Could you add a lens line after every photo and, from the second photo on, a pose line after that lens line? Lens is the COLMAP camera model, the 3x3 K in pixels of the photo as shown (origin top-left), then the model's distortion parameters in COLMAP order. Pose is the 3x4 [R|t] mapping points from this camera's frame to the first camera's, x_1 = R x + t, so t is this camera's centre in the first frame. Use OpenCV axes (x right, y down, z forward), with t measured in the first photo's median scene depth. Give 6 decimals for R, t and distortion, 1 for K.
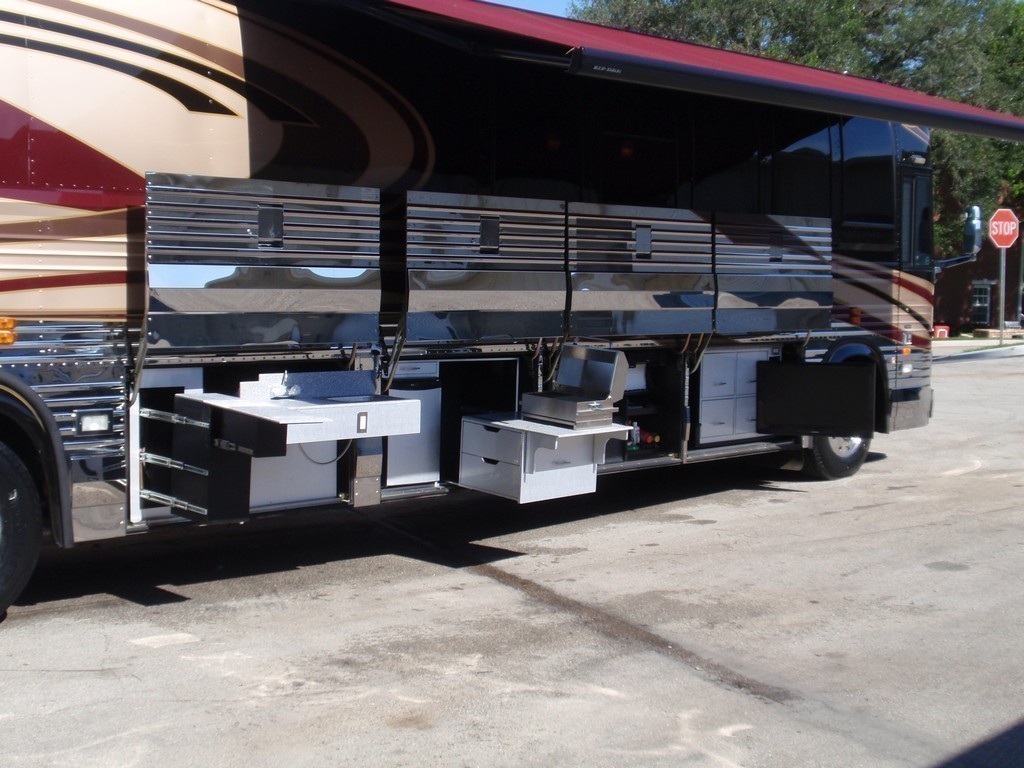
lens RADIAL K [[1432.6, 0, 486.8], [0, 1432.6, 397.1], [0, 0, 1]] dist [-0.061861, 0.031729]
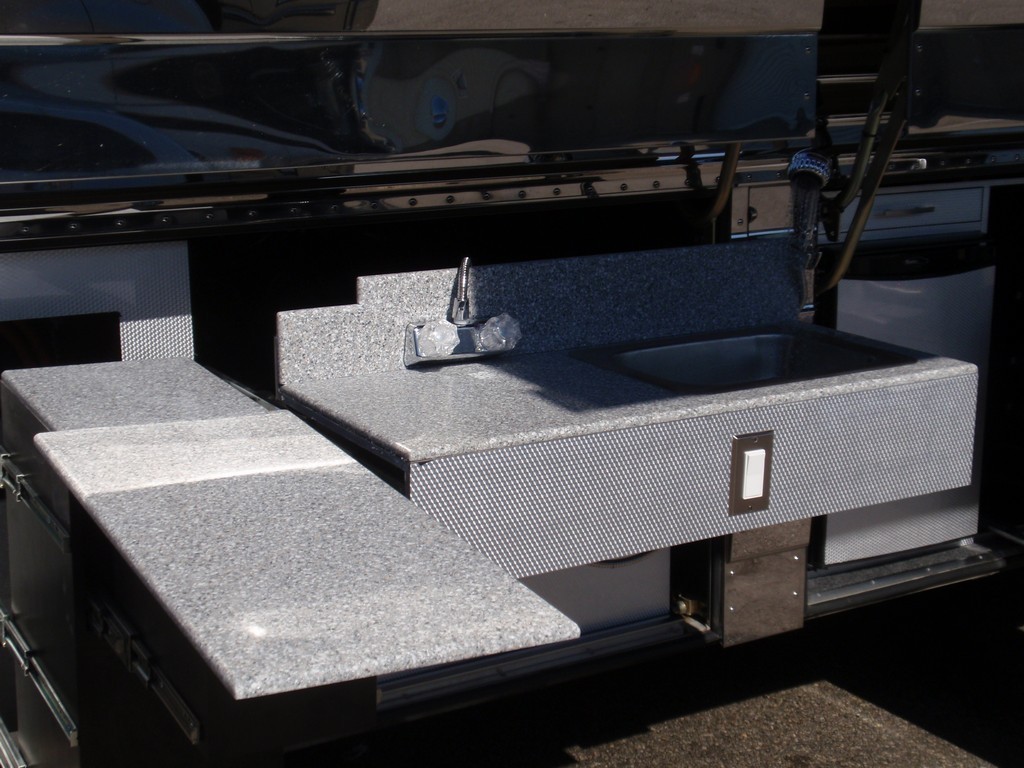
lens RADIAL K [[1567.7, 0, 495.9], [0, 1567.7, 397.2], [0, 0, 1]] dist [0.025549, -0.054903]
pose [[0.968596, 0.030201, -0.246799, -0.055518], [0.006783, 0.989016, 0.147650, -0.032352], [0.248548, -0.144688, 0.957752, 0.642773]]
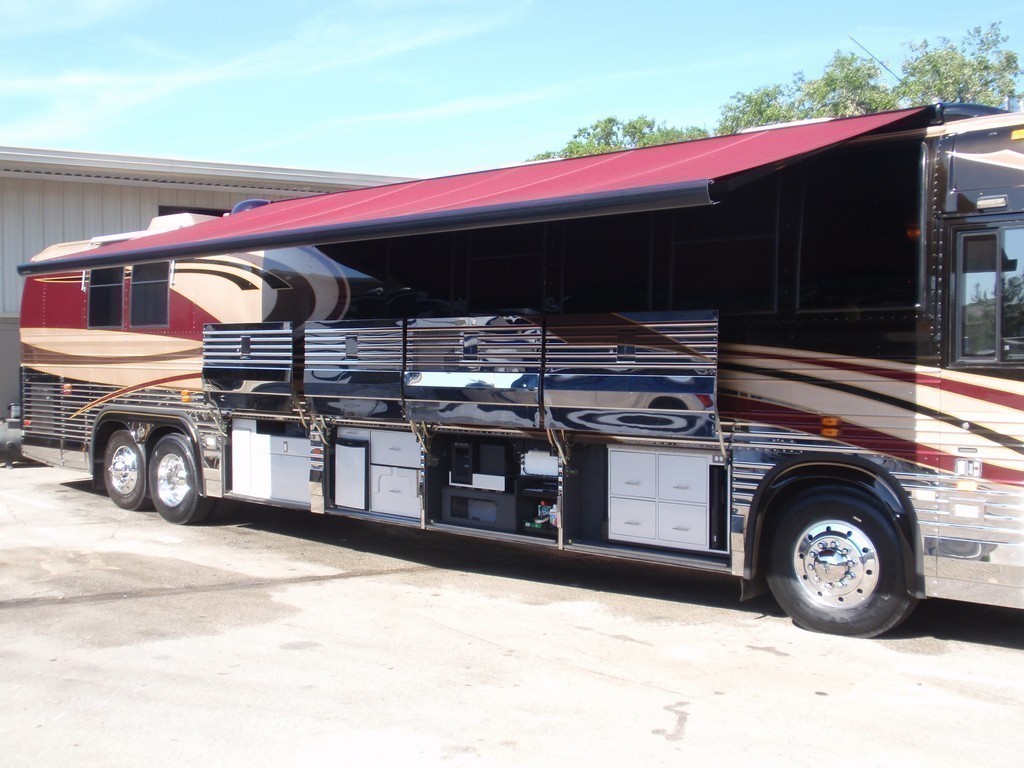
lens RADIAL K [[1101.0, 0, 498.4], [0, 1101.0, 390.5], [0, 0, 1]] dist [-0.022498, 0.001939]
pose [[0.077477, 0.021990, -0.996752, 1.182241], [-0.082022, 0.996508, 0.015609, -0.100333], [0.993614, 0.080546, 0.079011, 1.089731]]
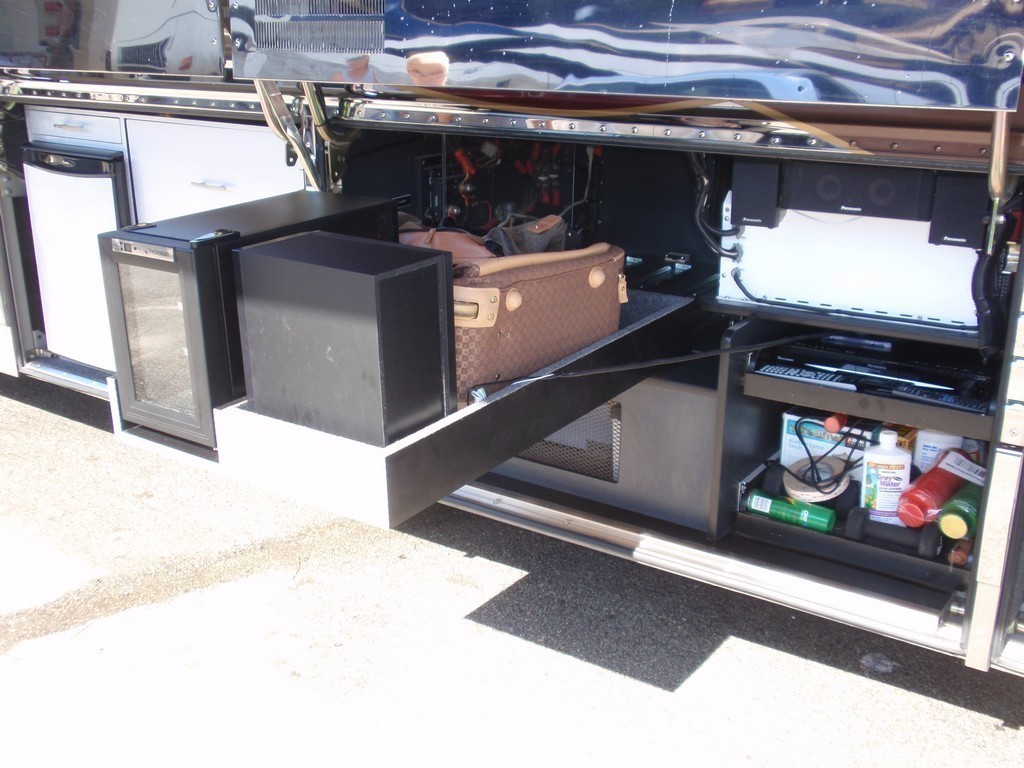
lens RADIAL K [[1101.0, 0, 498.4], [0, 1101.0, 390.5], [0, 0, 1]] dist [-0.022498, 0.001939]
pose [[0.191564, 0.310328, -0.931128, 0.346050], [-0.075210, 0.950550, 0.301328, -0.058241], [0.978594, 0.012306, 0.205431, 1.095687]]
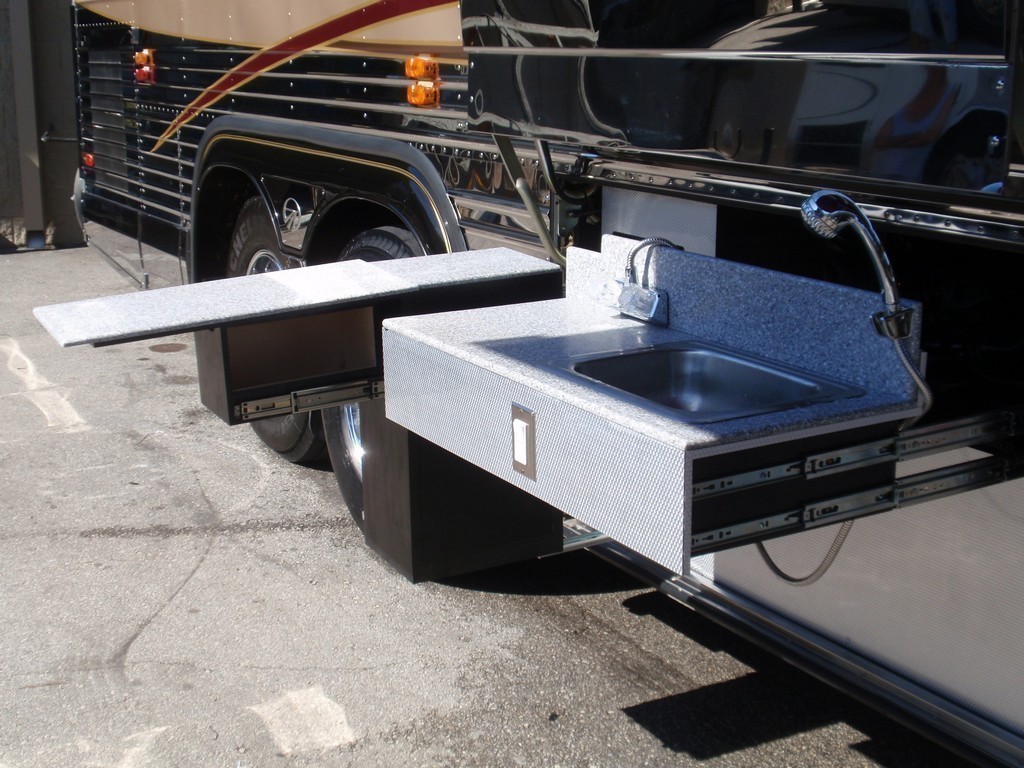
lens RADIAL K [[1432.6, 0, 486.8], [0, 1432.6, 397.1], [0, 0, 1]] dist [-0.061861, 0.031729]
pose [[-0.262183, 0.220738, -0.939433, 0.162350], [-0.079935, 0.965175, 0.249095, -0.054809], [0.961702, 0.140402, -0.235407, 0.938160]]
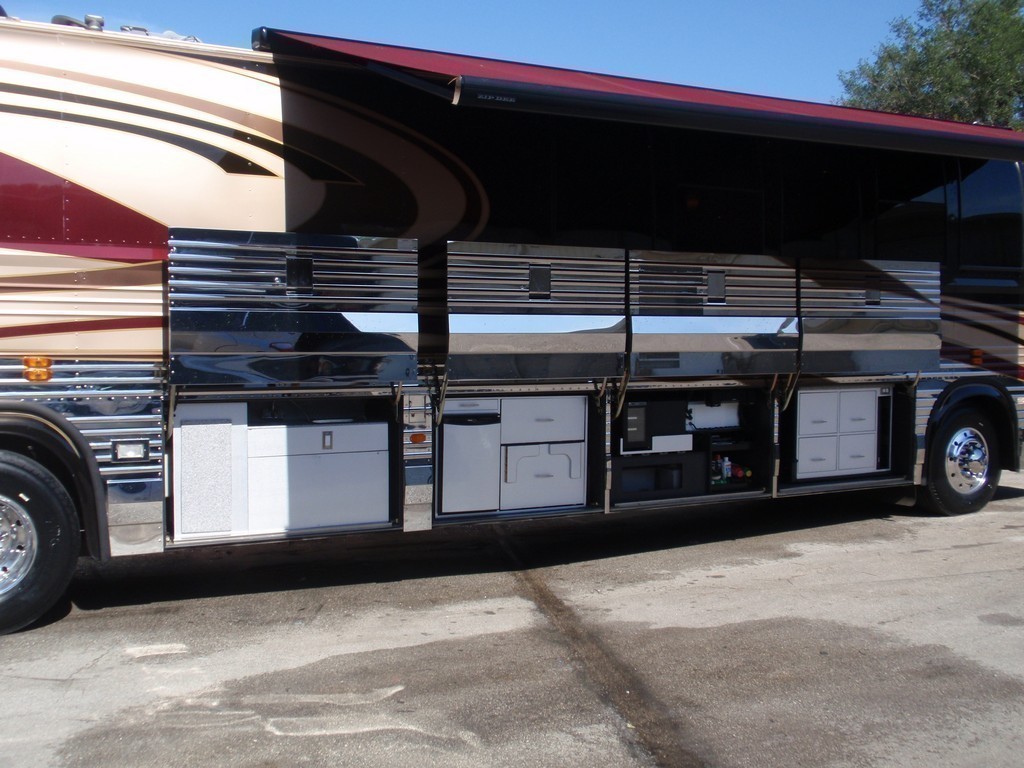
lens RADIAL K [[1101.0, 0, 498.4], [0, 1101.0, 390.5], [0, 0, 1]] dist [-0.022498, 0.001939]
pose [[0.961519, 0.007703, -0.274631, 0.203809], [-0.015487, 0.999537, -0.026184, -0.009668], [0.274302, 0.029430, 0.961193, 0.206978]]
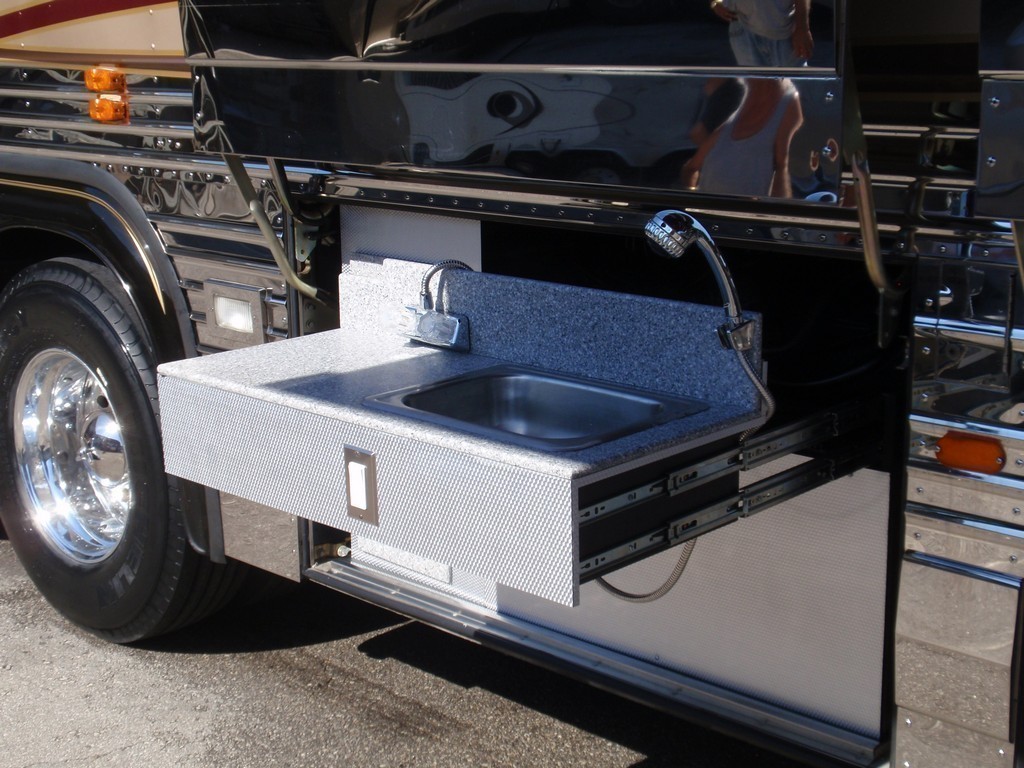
lens RADIAL K [[1567.7, 0, 495.9], [0, 1567.7, 397.2], [0, 0, 1]] dist [0.025549, -0.054903]
pose [[0.021930, 0.216884, -0.975951, 0.177010], [-0.067831, 0.974259, 0.214984, -0.056675], [0.997456, 0.061485, 0.036077, 0.897795]]
